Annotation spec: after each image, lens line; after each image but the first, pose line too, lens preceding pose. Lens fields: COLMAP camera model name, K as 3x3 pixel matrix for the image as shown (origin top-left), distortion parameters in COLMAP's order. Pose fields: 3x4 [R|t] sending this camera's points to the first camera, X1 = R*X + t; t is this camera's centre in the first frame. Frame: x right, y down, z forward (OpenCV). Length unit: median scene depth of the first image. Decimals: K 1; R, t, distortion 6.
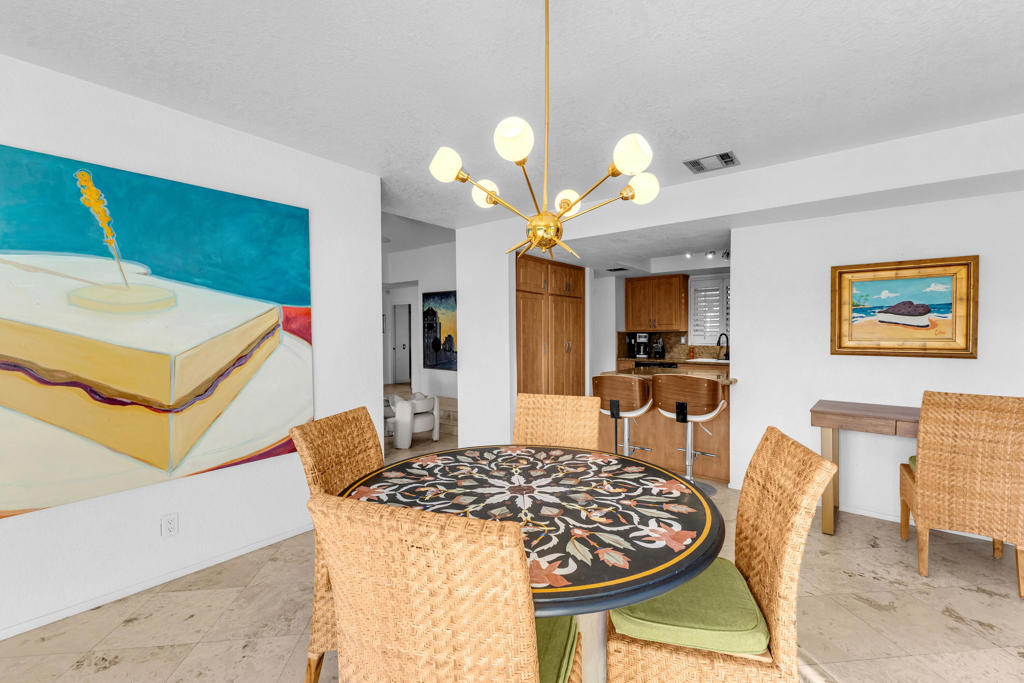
lens RADIAL K [[443.8, 0, 516.6], [0, 443.8, 337.8], [0, 0, 1]] dist [0.000298, 0.000012]
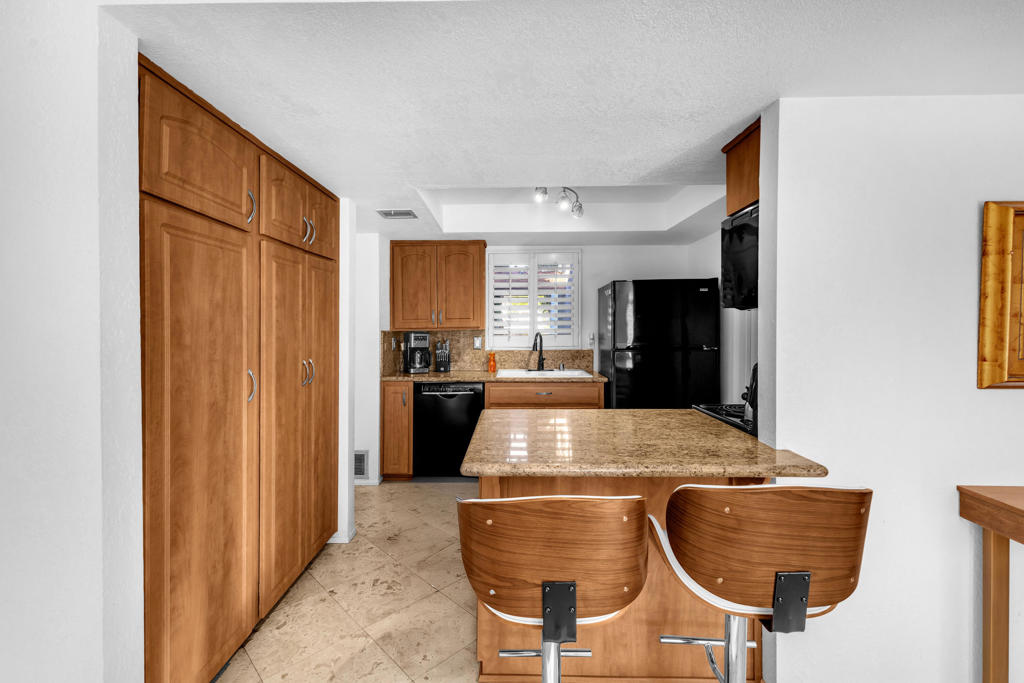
lens RADIAL K [[449.7, 0, 509.7], [0, 449.7, 320.7], [0, 0, 1]] dist [-0.000378, -0.000015]
pose [[0.795005, 0.003060, 0.606596, 0.008032], [0.009738, 0.999794, -0.017805, -0.015077], [-0.606525, 0.020062, 0.794811, 0.449383]]
